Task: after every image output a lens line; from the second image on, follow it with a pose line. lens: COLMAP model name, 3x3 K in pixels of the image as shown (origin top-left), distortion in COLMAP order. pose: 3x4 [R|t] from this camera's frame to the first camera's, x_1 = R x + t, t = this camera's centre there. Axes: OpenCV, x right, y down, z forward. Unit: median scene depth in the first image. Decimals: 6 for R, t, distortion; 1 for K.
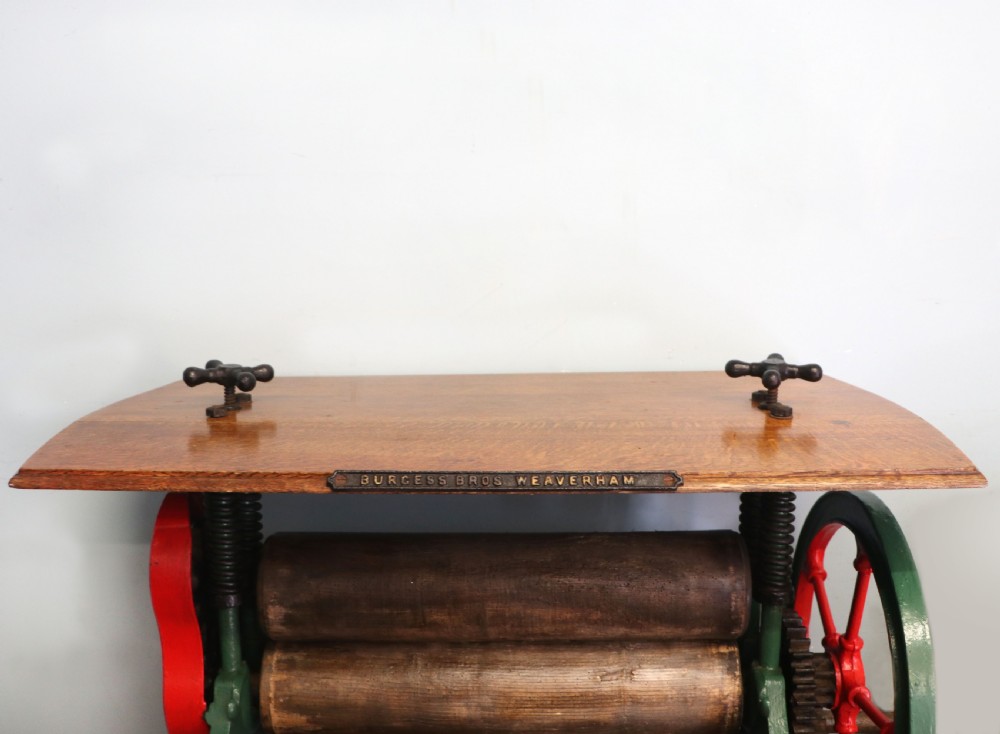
lens RADIAL K [[927.8, 0, 521.8], [0, 927.8, 382.3], [0, 0, 1]] dist [-0.191464, 0.154248]
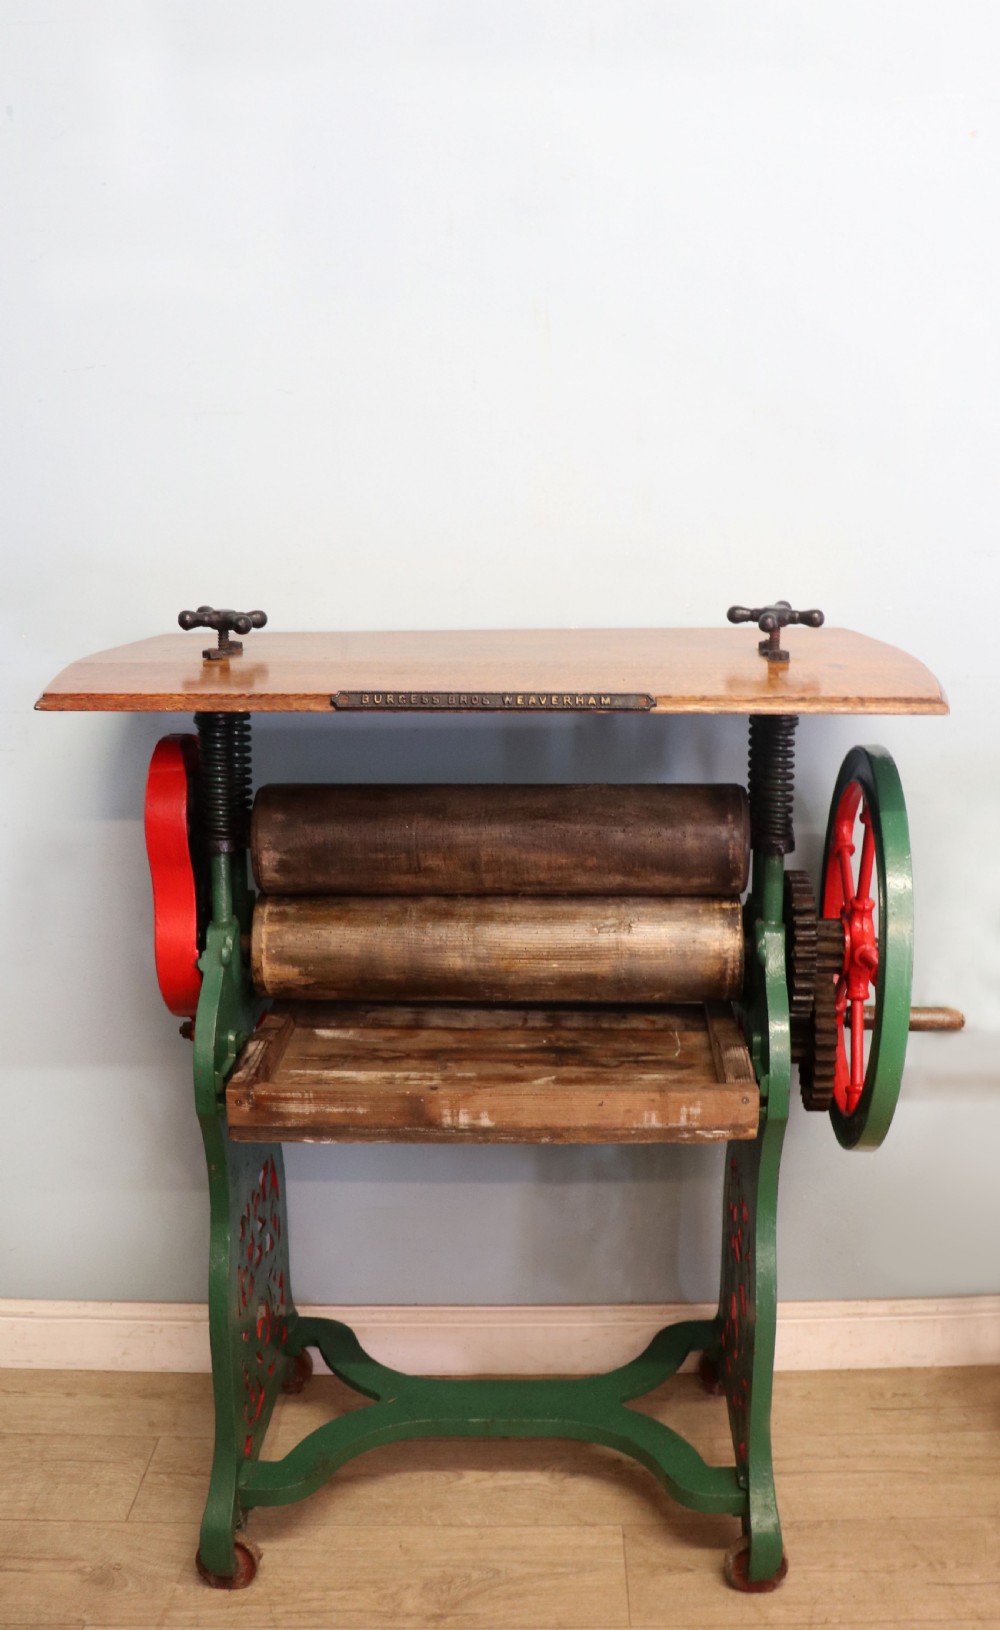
lens RADIAL K [[1477.9, 0, 555.4], [0, 1477.9, 815.5], [0, 0, 1]] dist [-0.187514, 0.152565]
pose [[0.999858, 0.005556, -0.015904, 0.066559], [-0.004549, 0.998022, 0.062707, 0.104100], [0.016221, -0.062626, 0.997905, -0.593089]]
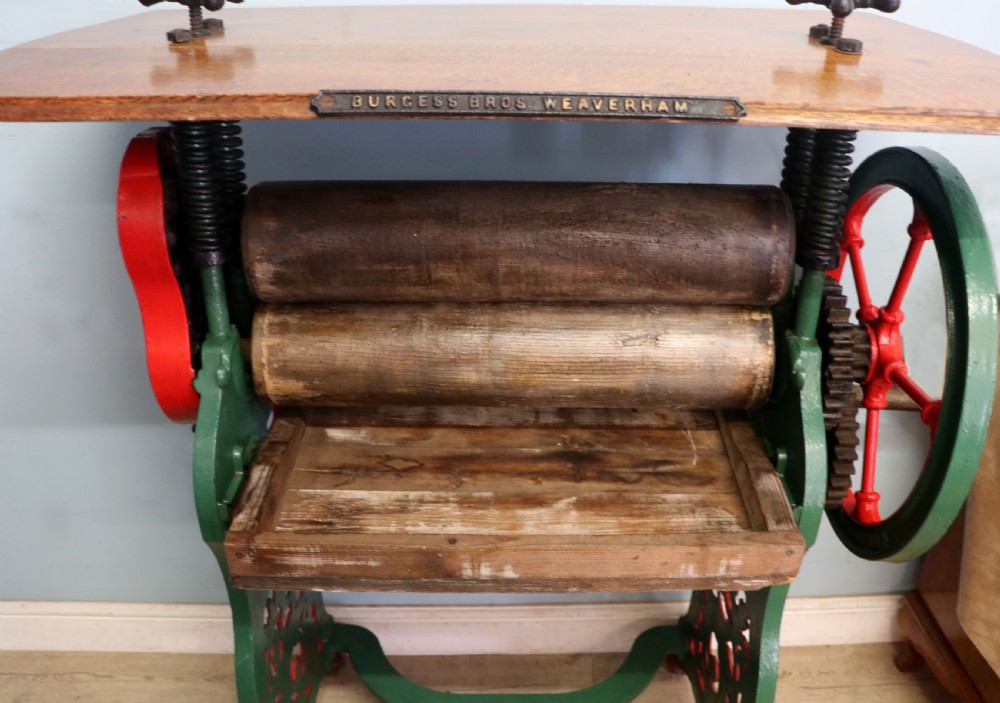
lens RADIAL K [[879.5, 0, 524.9], [0, 879.5, 374.7], [0, 0, 1]] dist [-0.190498, 0.147283]
pose [[0.999856, 0.011498, 0.012454, -0.022910], [-0.015049, 0.940247, 0.340161, 0.056809], [-0.007798, -0.340300, 0.940285, 0.160516]]
